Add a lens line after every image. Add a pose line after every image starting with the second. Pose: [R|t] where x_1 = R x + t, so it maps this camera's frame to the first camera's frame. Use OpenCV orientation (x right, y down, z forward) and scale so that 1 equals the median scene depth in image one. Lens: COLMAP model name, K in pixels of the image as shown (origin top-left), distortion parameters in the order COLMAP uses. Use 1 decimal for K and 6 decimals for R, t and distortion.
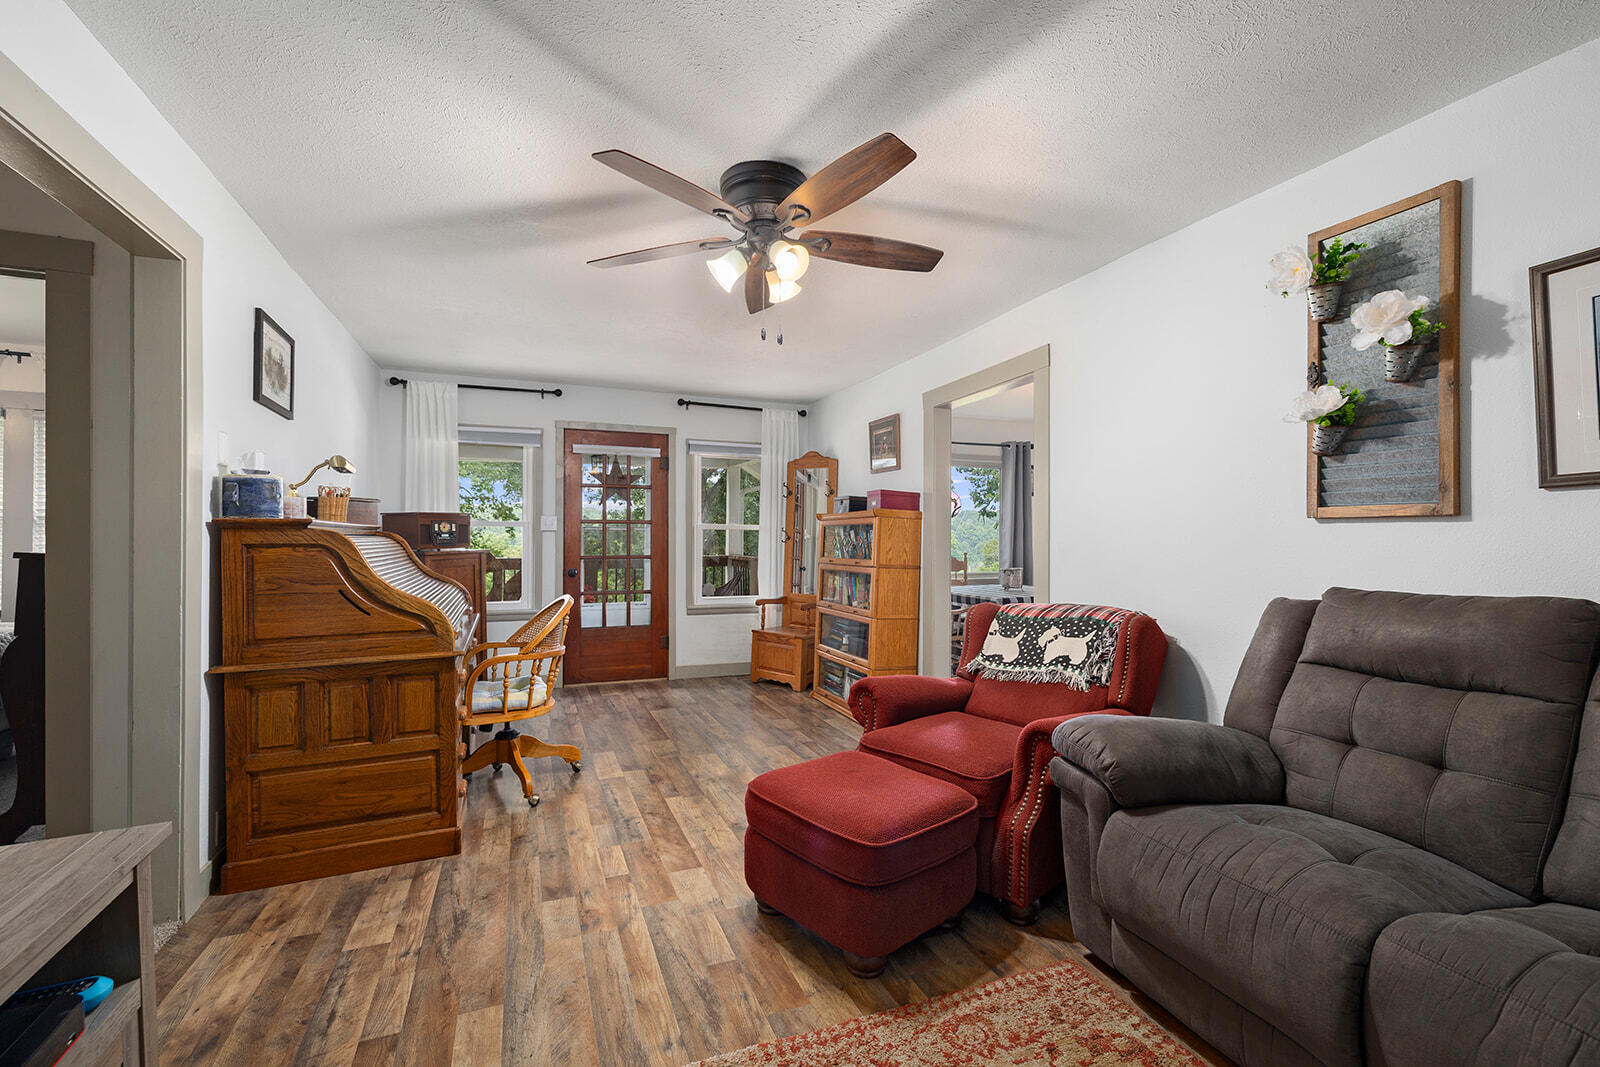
lens RADIAL K [[673.1, 0, 800.0], [0, 673.1, 533.5], [0, 0, 1]] dist [-0.000610, -0.000095]
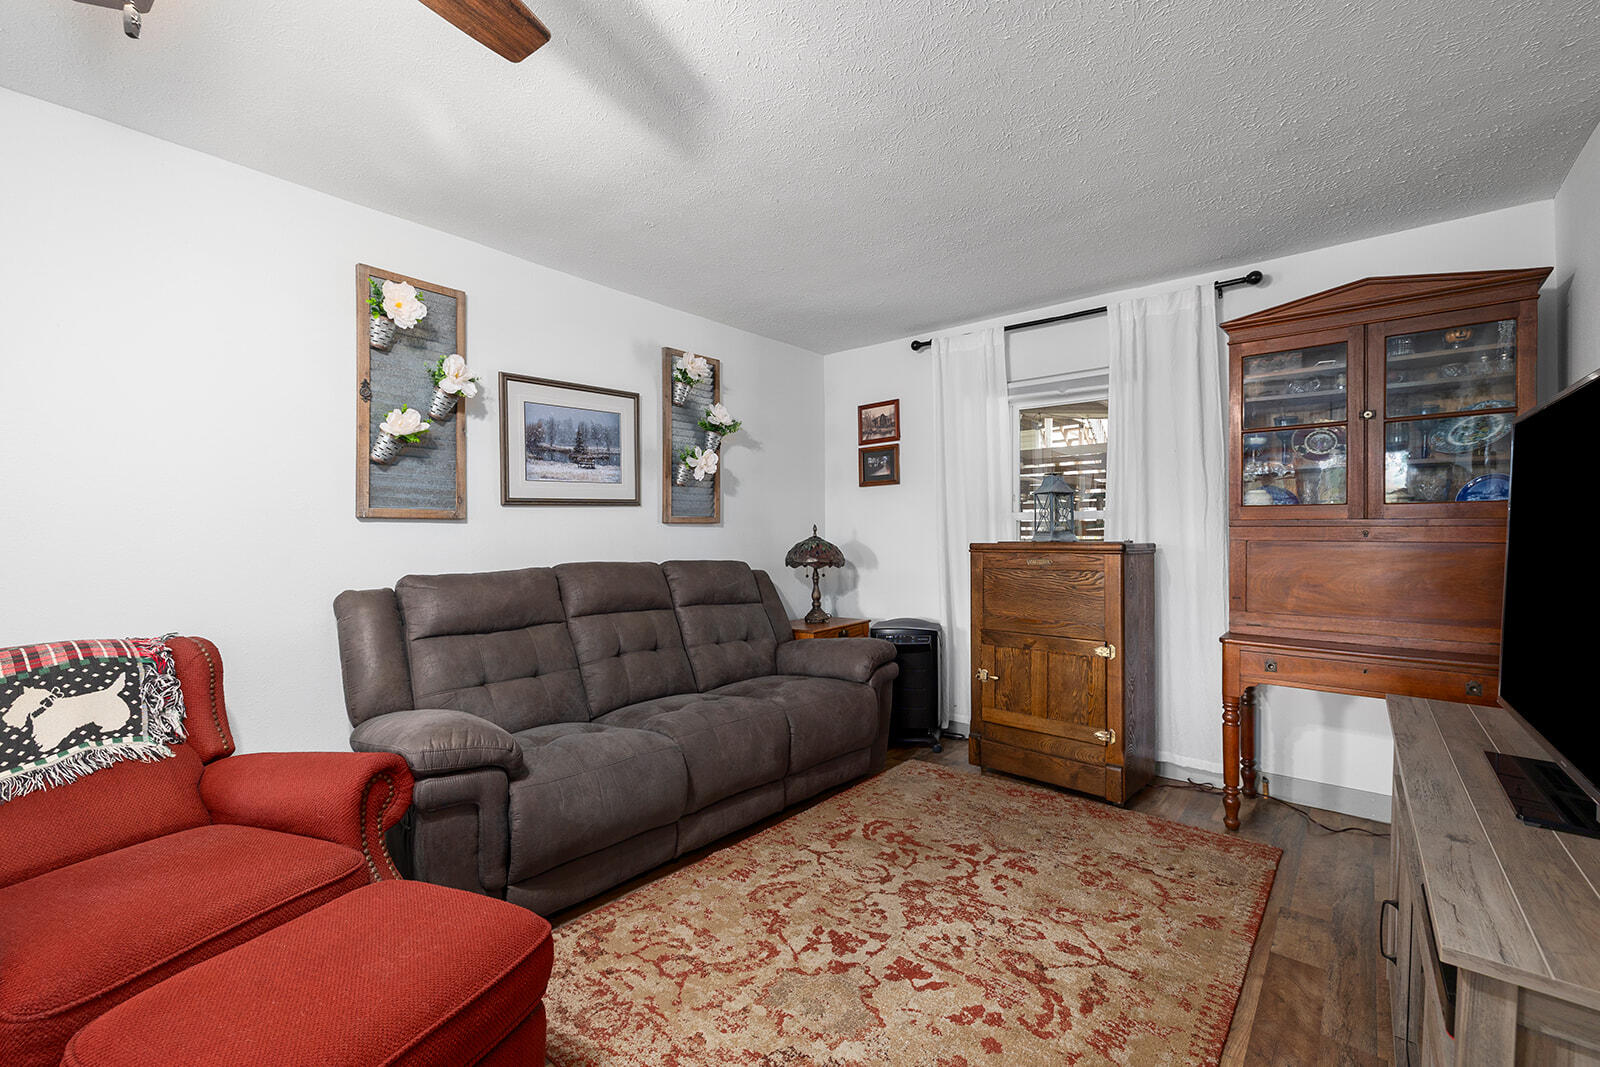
lens RADIAL K [[655.3, 0, 800.0], [0, 655.3, 533.5], [0, 0, 1]] dist [-0.000141, -0.000007]
pose [[-0.449163, -0.002948, 0.893445, -0.616639], [-0.008494, 0.999963, -0.000971, -0.000597], [-0.893409, -0.008025, -0.449172, 0.945873]]
